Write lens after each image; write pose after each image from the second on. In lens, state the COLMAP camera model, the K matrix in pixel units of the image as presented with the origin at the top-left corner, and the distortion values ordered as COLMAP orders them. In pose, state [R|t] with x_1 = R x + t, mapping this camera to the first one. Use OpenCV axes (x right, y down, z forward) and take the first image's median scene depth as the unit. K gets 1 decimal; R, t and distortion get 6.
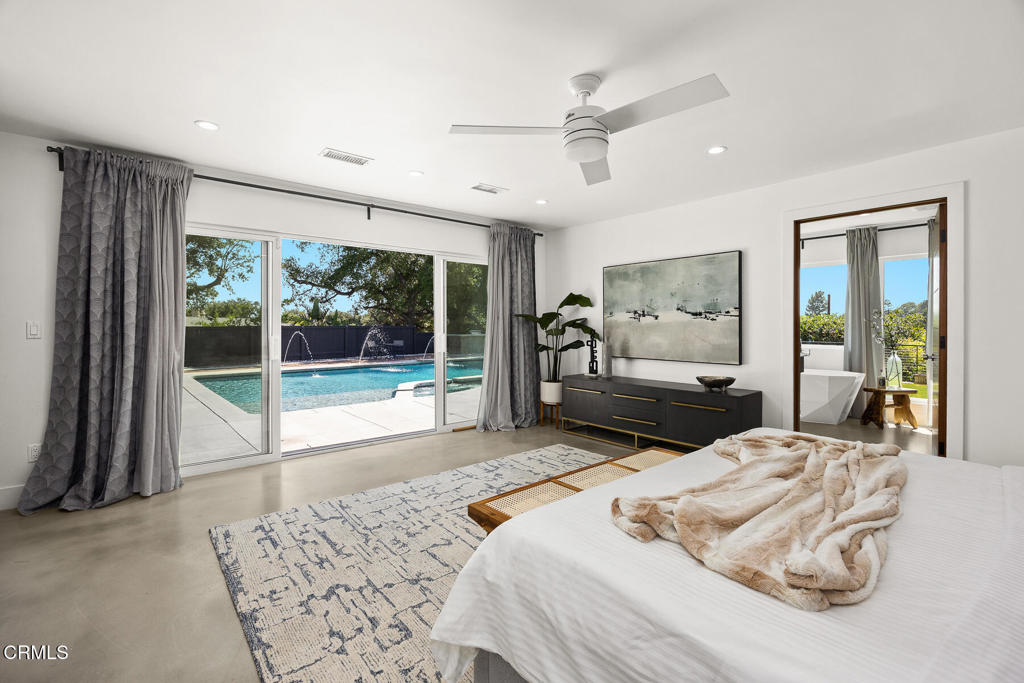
lens RADIAL K [[455.4, 0, 515.2], [0, 455.4, 327.4], [0, 0, 1]] dist [-0.001273, -0.000289]
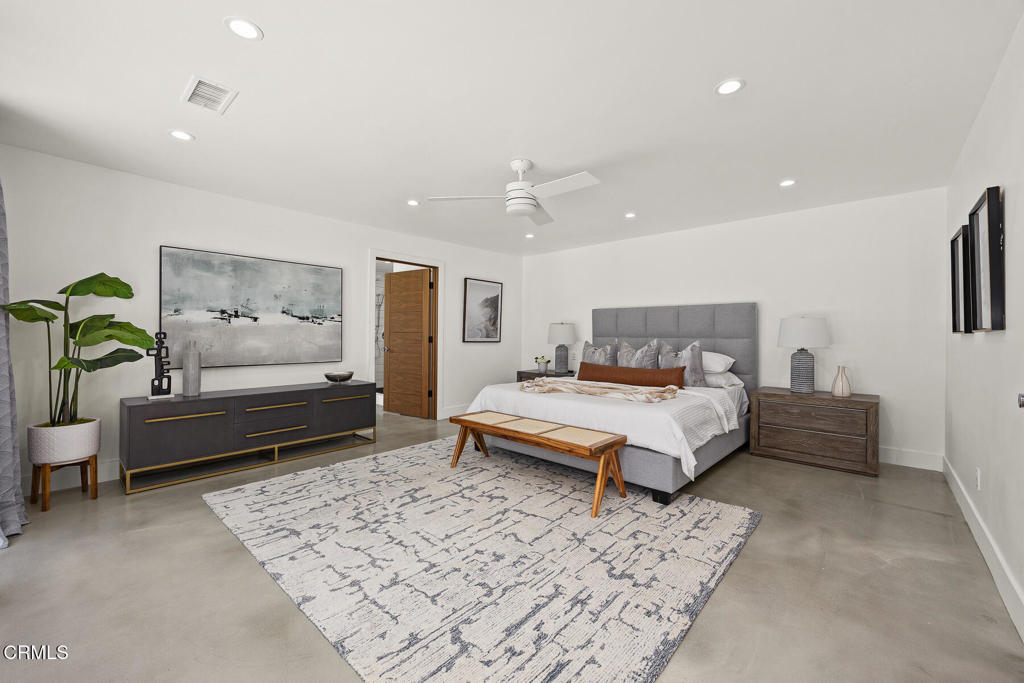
lens RADIAL K [[397.5, 0, 512.2], [0, 397.5, 336.9], [0, 0, 1]] dist [-0.002665, -0.000265]
pose [[-0.135062, -0.002833, 0.990833, -0.624761], [0.000360, 0.999996, 0.002908, 0.012803], [-0.990837, 0.000750, -0.135060, 0.672717]]
